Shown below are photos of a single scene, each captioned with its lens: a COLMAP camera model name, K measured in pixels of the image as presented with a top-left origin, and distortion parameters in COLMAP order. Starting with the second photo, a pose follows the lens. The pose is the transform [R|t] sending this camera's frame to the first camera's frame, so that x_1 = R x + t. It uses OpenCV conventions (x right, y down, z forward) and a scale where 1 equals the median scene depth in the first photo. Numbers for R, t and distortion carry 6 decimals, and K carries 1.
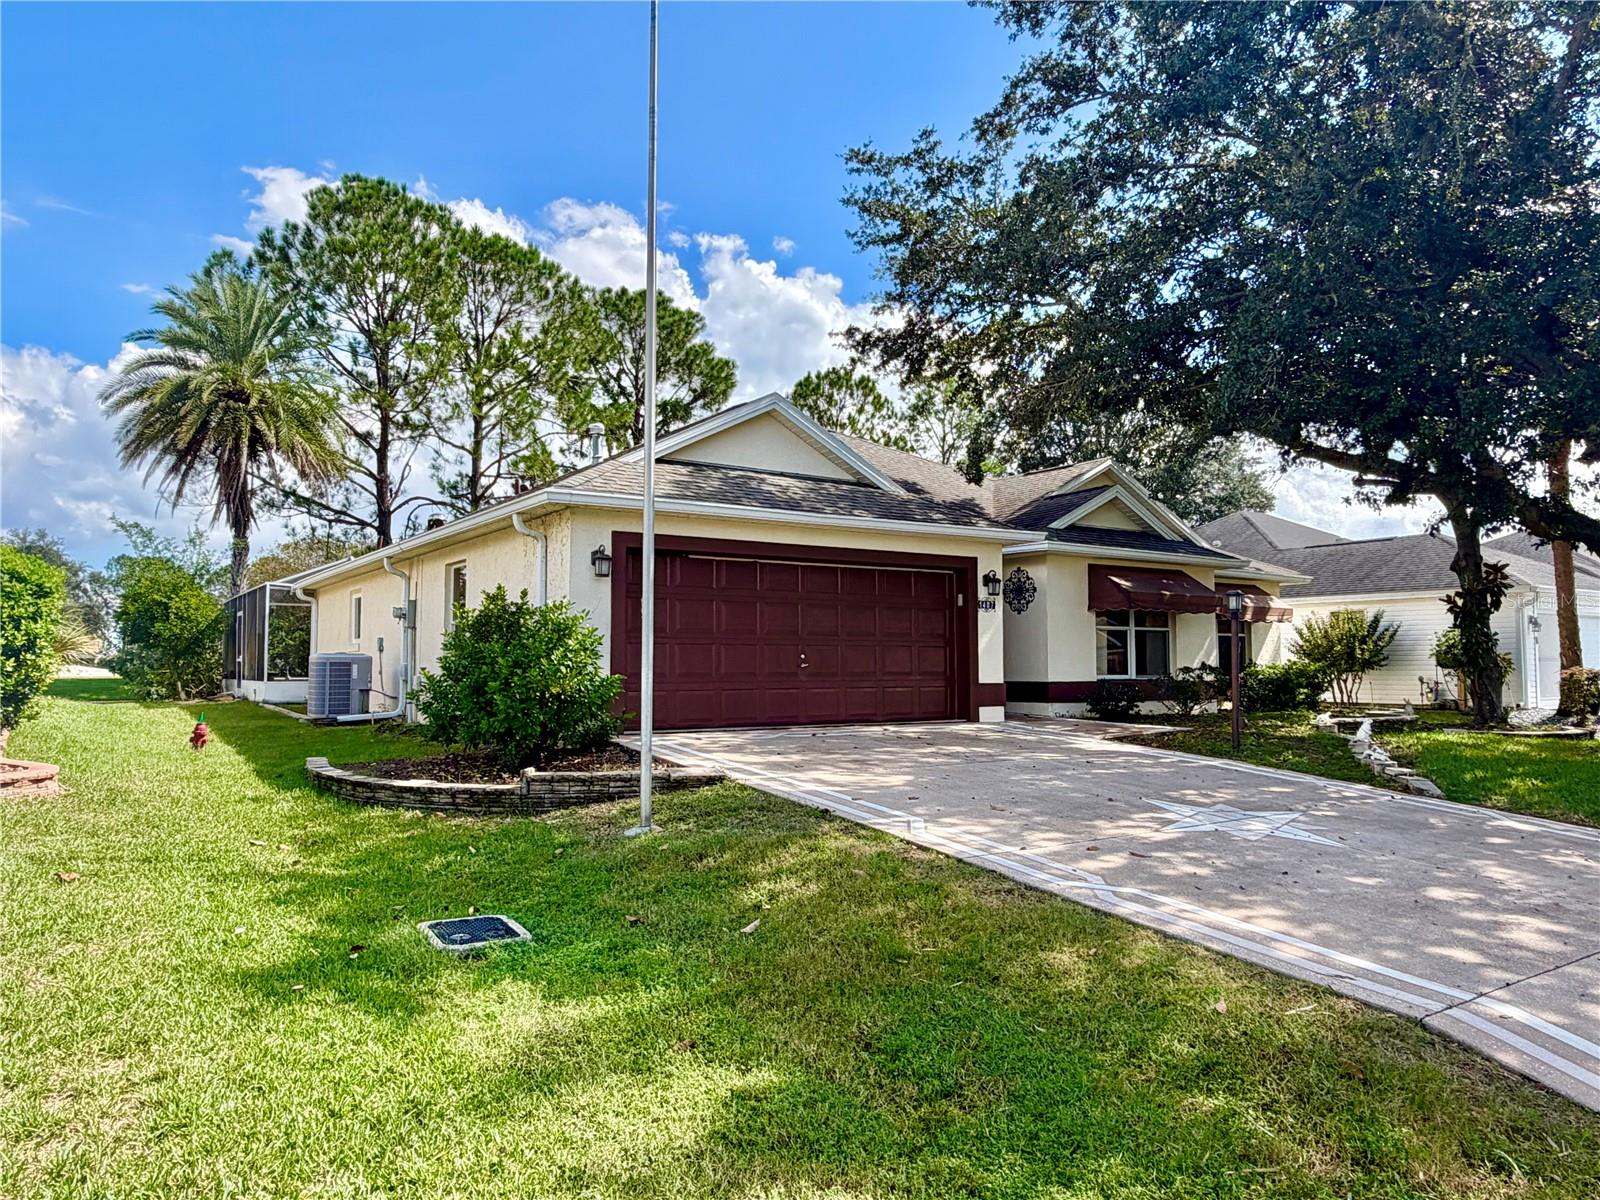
lens RADIAL K [[1056.2, 0, 800.0], [0, 1056.2, 600.0], [0, 0, 1]] dist [-0.006323, -0.001778]
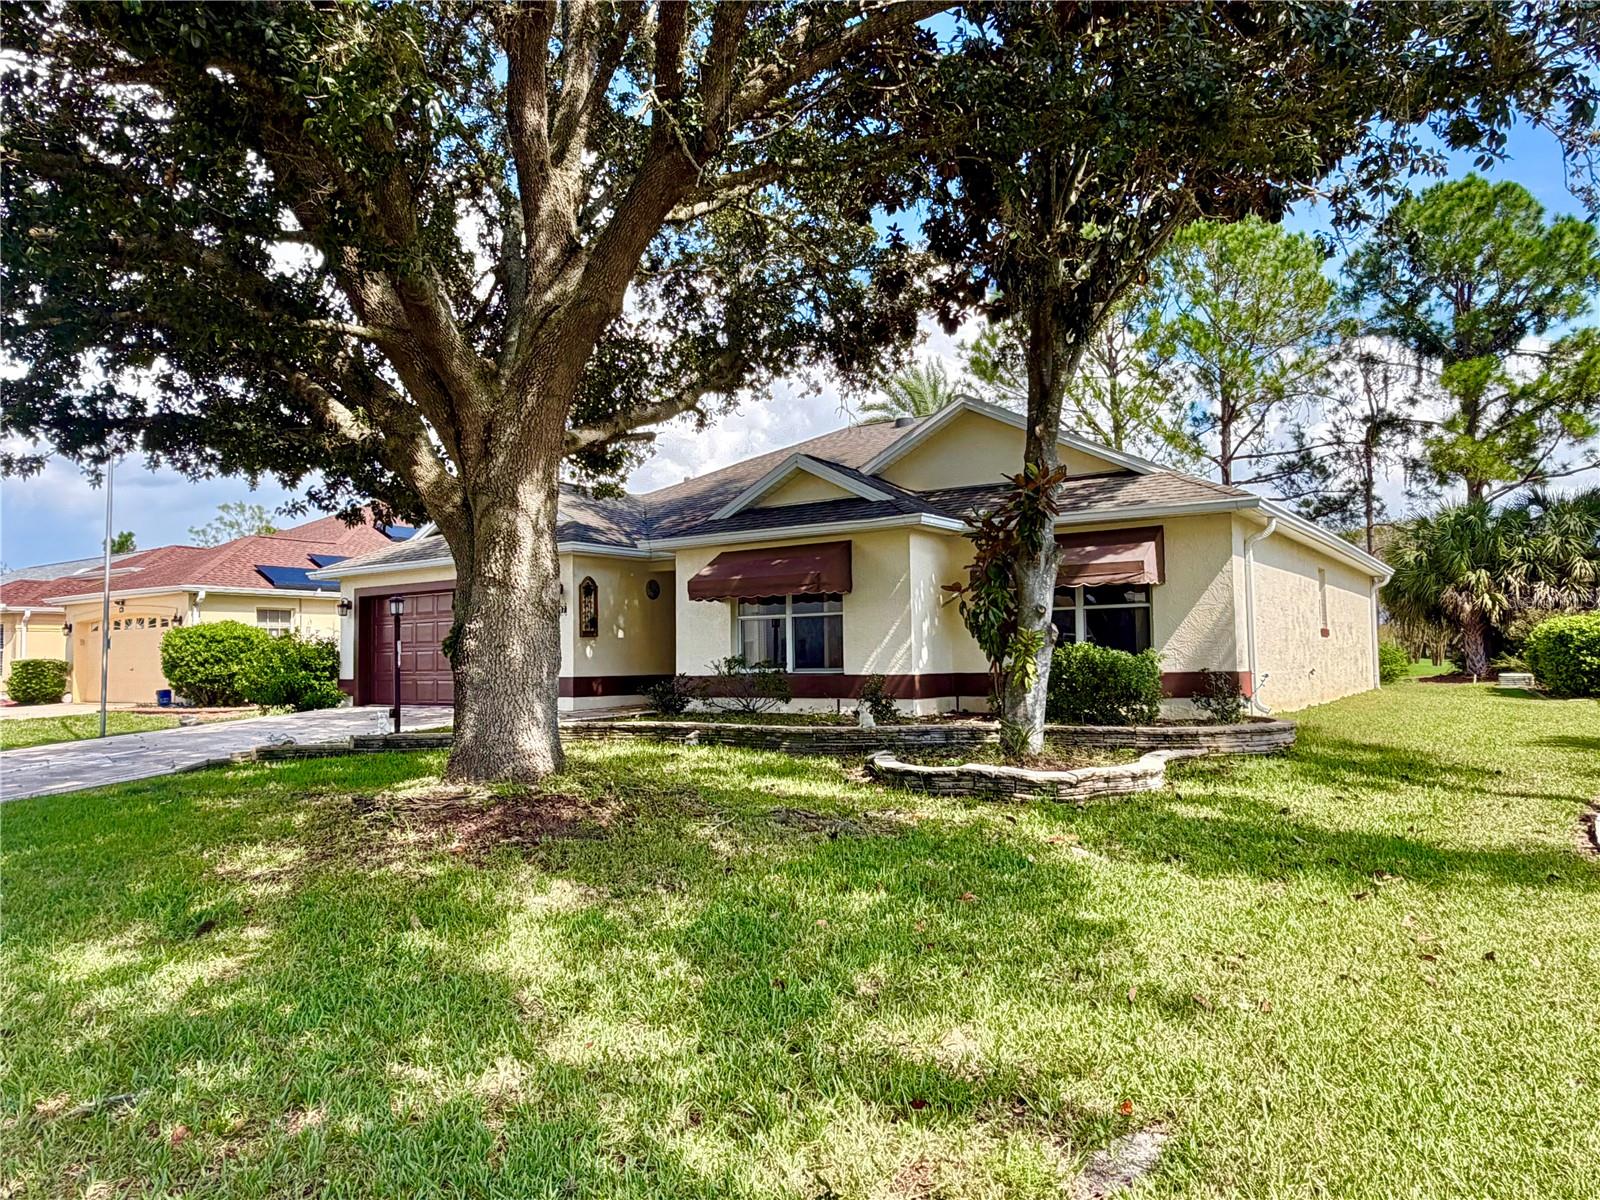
lens RADIAL K [[1056.2, 0, 800.0], [0, 1056.2, 600.0], [0, 0, 1]] dist [-0.006323, -0.001778]
pose [[0.367224, -0.057385, -0.928361, 1.344363], [0.079517, 0.996378, -0.030135, 0.050414], [0.926727, -0.062754, 0.370457, 0.820403]]
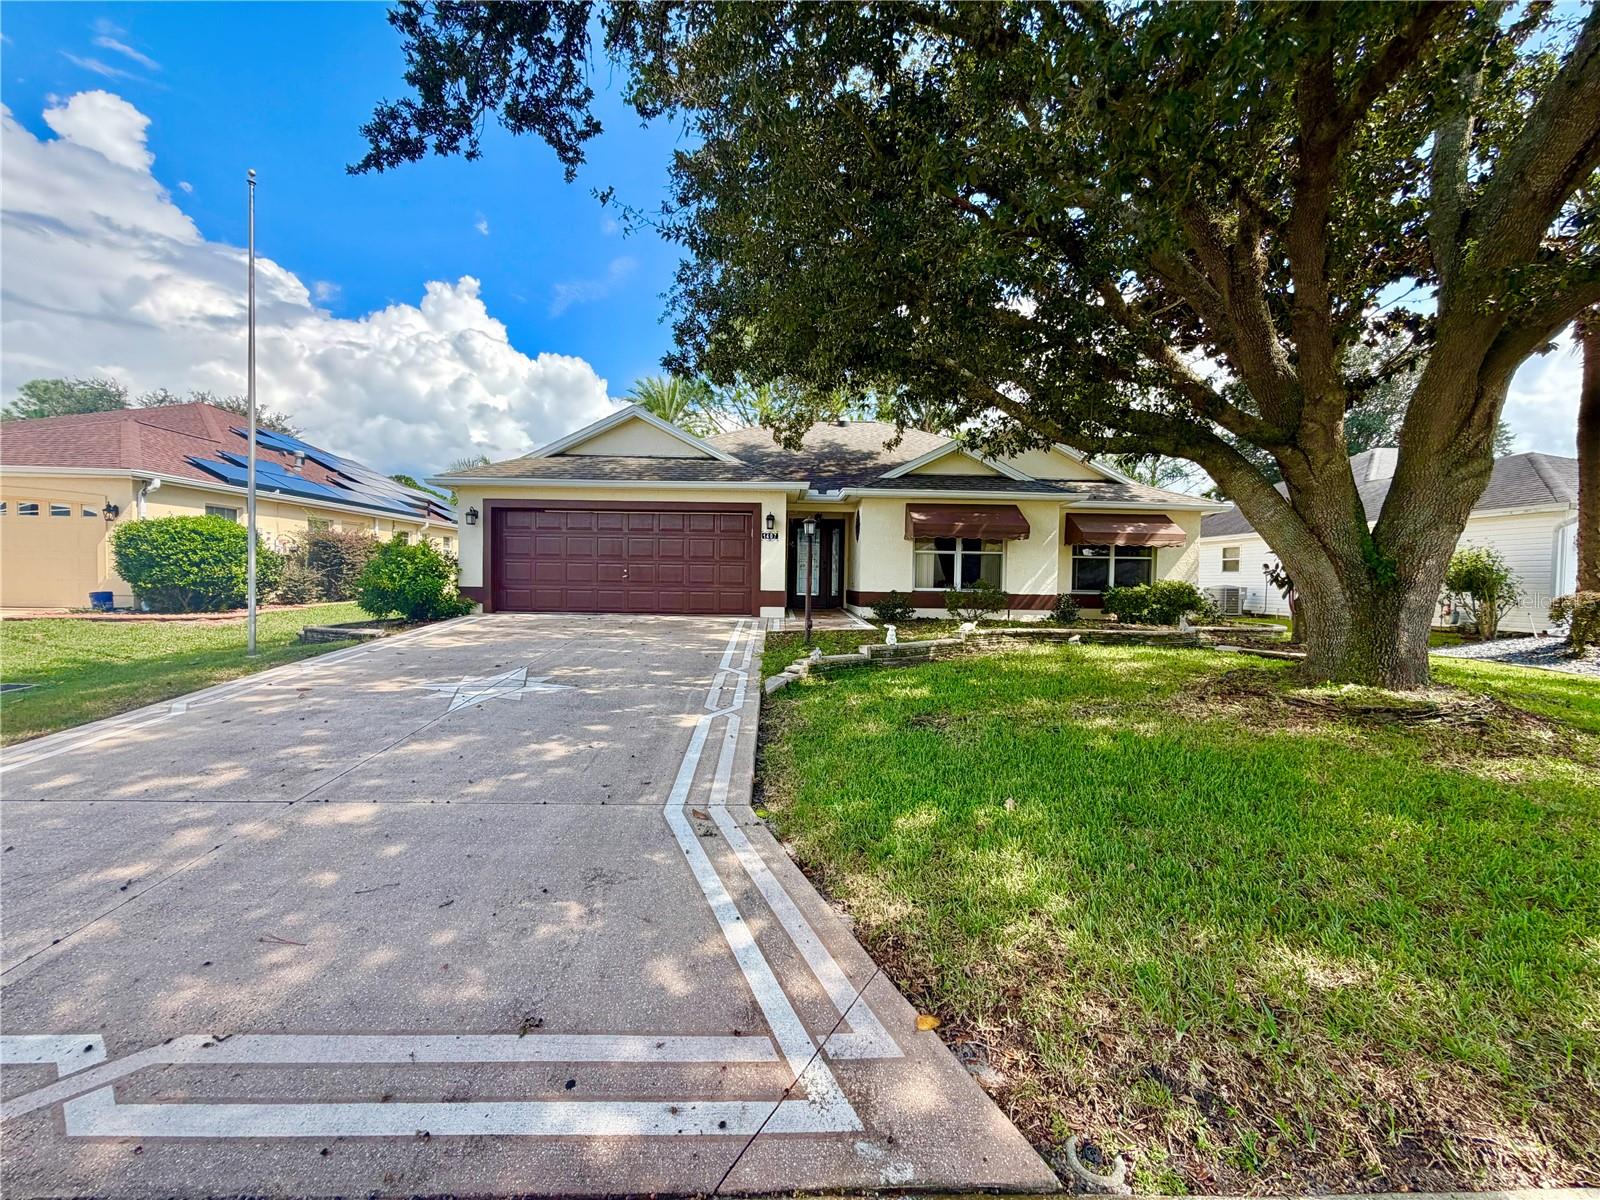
lens RADIAL K [[635.6, 0, 800.0], [0, 635.6, 600.0], [0, 0, 1]] dist [0.000493, 0.000059]
pose [[0.847150, 0.030424, -0.530482, 0.671304], [0.018650, 0.996042, 0.086907, 0.016892], [0.531027, -0.083516, 0.843229, 0.288801]]
